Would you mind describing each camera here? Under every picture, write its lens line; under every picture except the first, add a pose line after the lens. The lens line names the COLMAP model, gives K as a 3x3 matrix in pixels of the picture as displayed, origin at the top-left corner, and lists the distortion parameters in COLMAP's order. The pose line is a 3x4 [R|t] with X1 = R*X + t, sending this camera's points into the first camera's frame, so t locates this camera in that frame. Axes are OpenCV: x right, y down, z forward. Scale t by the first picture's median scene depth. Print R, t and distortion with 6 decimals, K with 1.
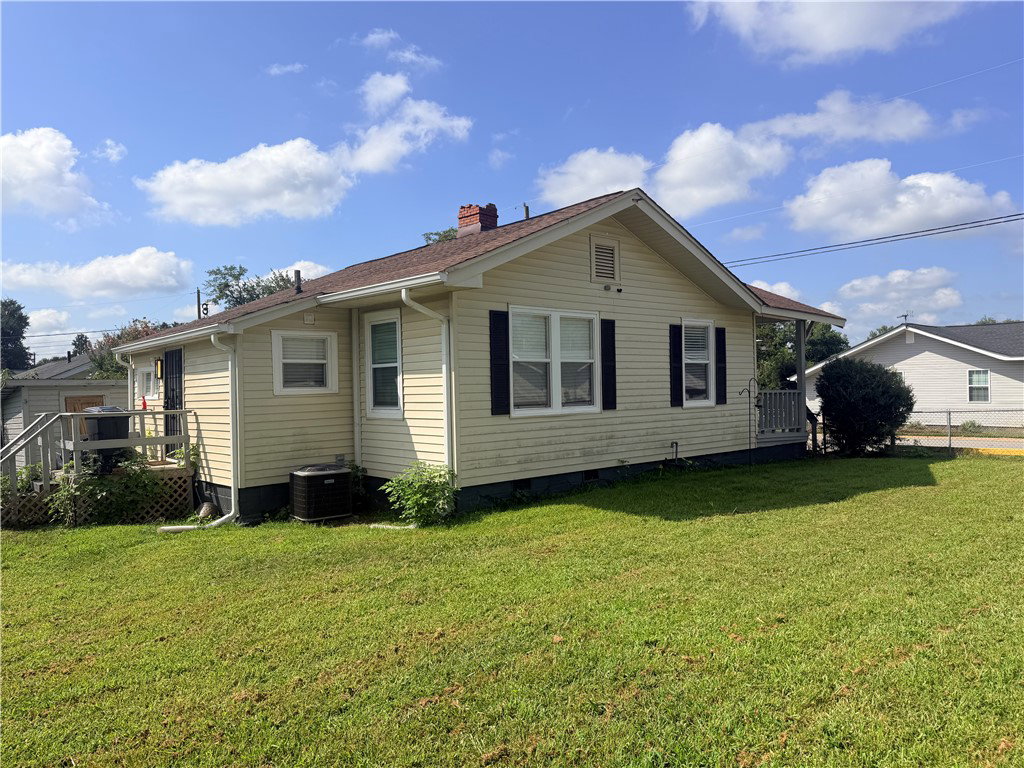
lens RADIAL K [[718.2, 0, 515.5], [0, 718.2, 385.6], [0, 0, 1]] dist [0.055111, -0.068698]
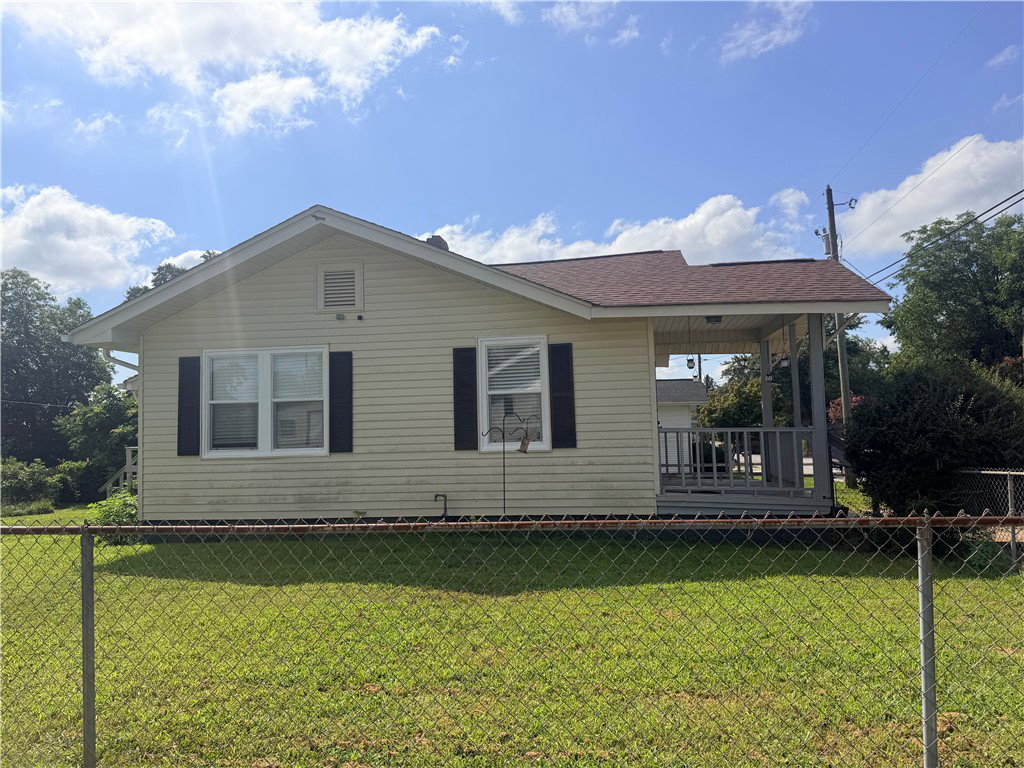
lens RADIAL K [[718.2, 0, 515.0], [0, 718.2, 386.2], [0, 0, 1]] dist [0.055111, -0.068698]
pose [[0.665621, -0.045295, -0.744914, 0.925707], [0.013091, 0.998712, -0.049030, -0.002145], [0.746175, 0.022883, 0.665357, 0.554810]]
